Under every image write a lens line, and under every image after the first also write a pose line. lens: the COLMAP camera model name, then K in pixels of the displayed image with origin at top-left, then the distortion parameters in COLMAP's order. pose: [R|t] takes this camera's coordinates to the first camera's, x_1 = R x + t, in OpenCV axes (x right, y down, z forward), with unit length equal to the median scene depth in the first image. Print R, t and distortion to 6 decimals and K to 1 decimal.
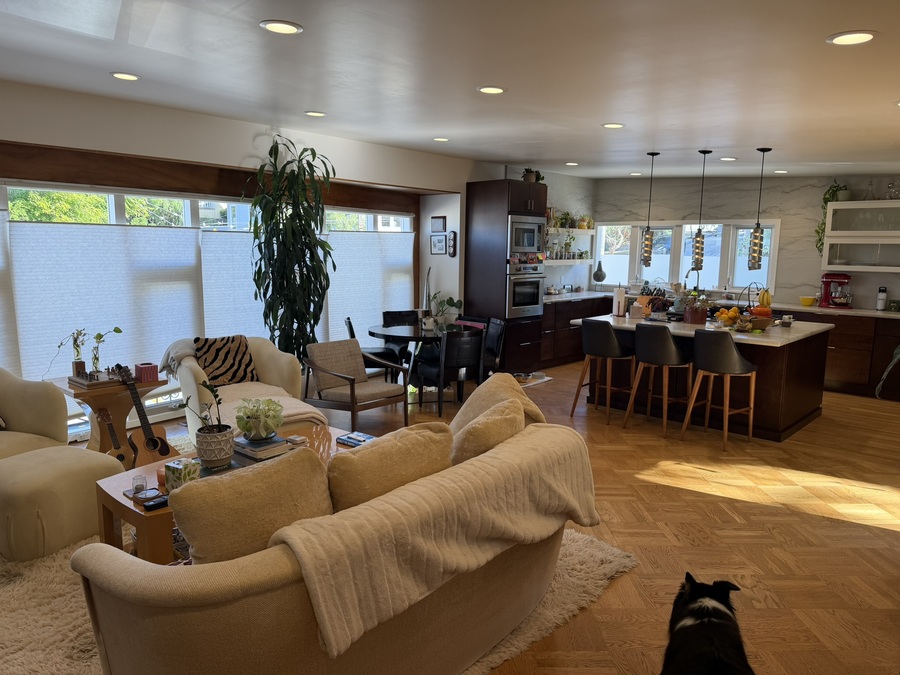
lens RADIAL K [[627.6, 0, 452.9], [0, 627.6, 338.1], [0, 0, 1]] dist [0.141918, -0.213841]
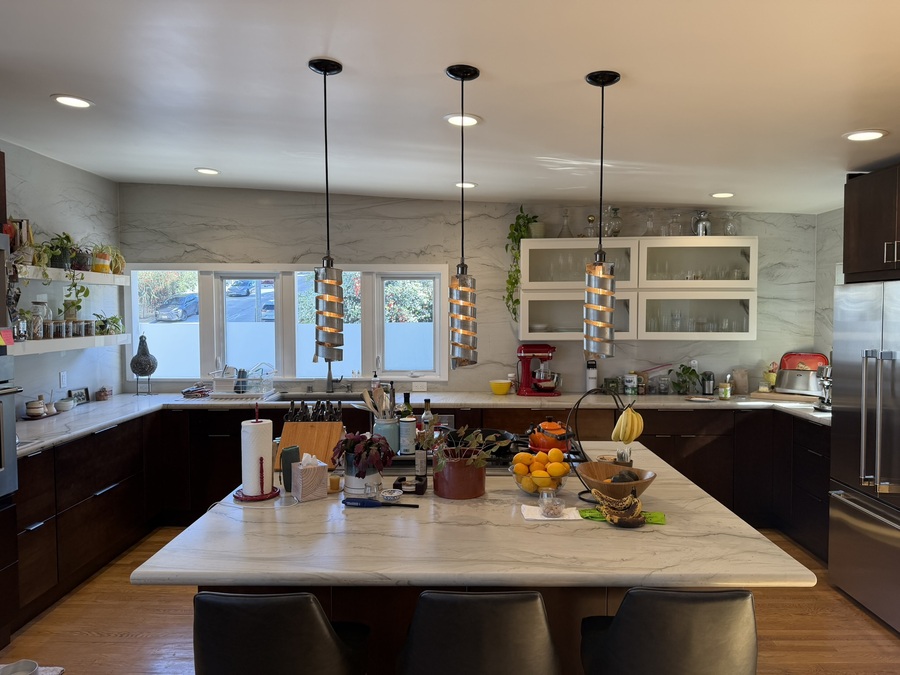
lens RADIAL K [[627.6, 0, 452.9], [0, 627.6, 338.1], [0, 0, 1]] dist [0.141918, -0.213841]
pose [[0.742901, -0.048114, 0.667670, 0.089675], [0.110456, 0.992552, -0.051377, -0.082992], [-0.660225, 0.111916, 0.742682, 0.565849]]
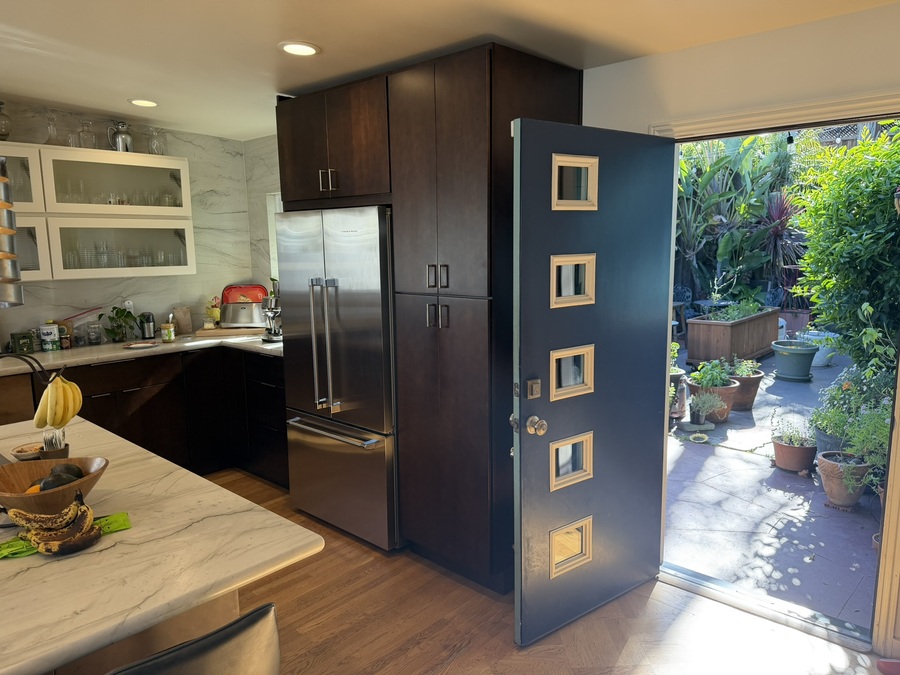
lens RADIAL K [[632.9, 0, 450.0], [0, 632.9, 337.5], [0, 0, 1]] dist [0.065166, -0.083838]
pose [[-0.005772, -0.164455, 0.986368, 0.150325], [0.156822, 0.974030, 0.163315, -0.082816], [-0.987610, 0.155627, 0.020168, 0.607902]]
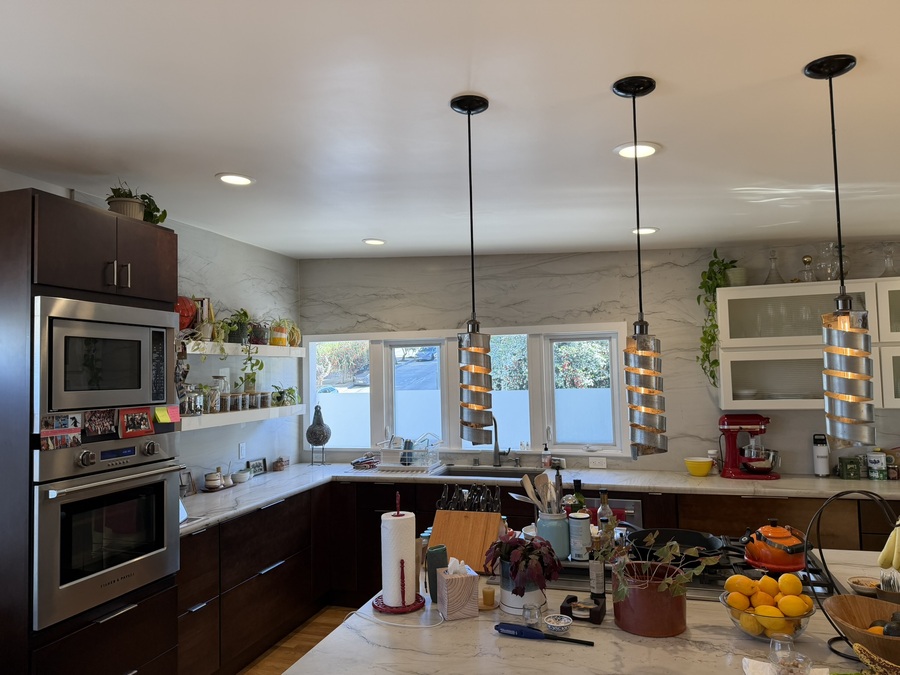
lens RADIAL K [[632.9, 0, 450.0], [0, 632.9, 337.5], [0, 0, 1]] dist [0.065166, -0.083838]
pose [[0.900804, -0.012803, 0.434036, 0.131787], [0.099536, 0.979038, -0.177700, -0.092995], [-0.422663, 0.203275, 0.883196, 0.607754]]
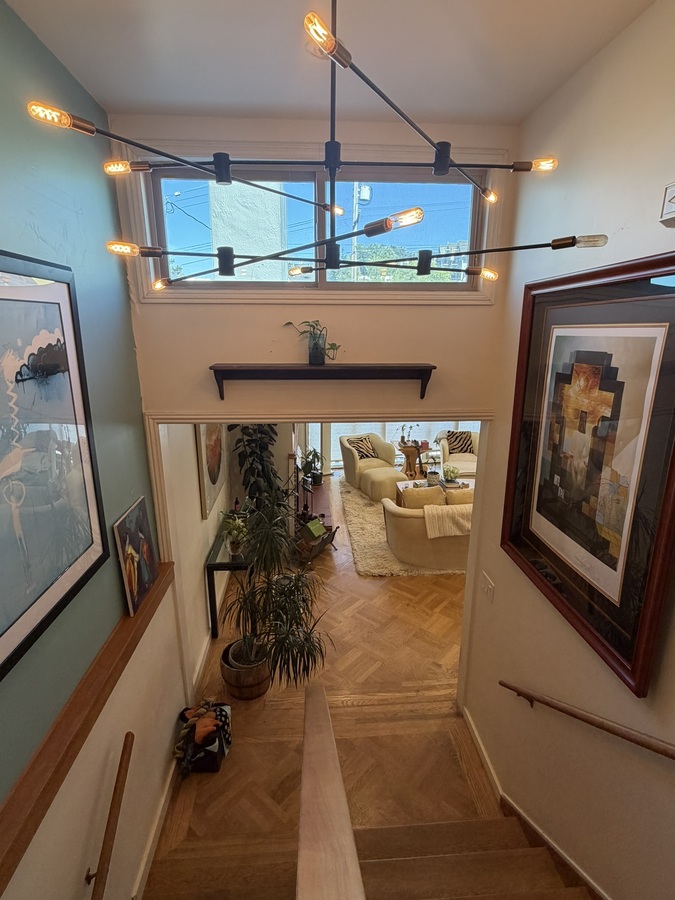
lens RADIAL K [[446.0, 0, 333.9], [0, 446.0, 449.7], [0, 0, 1]] dist [0.000441, 0.000002]
pose [[0.728423, 0.160026, -0.666177, 0.244264], [-0.086614, 0.986047, 0.142156, -0.081351], [0.679631, -0.045849, 0.732120, -0.295849]]
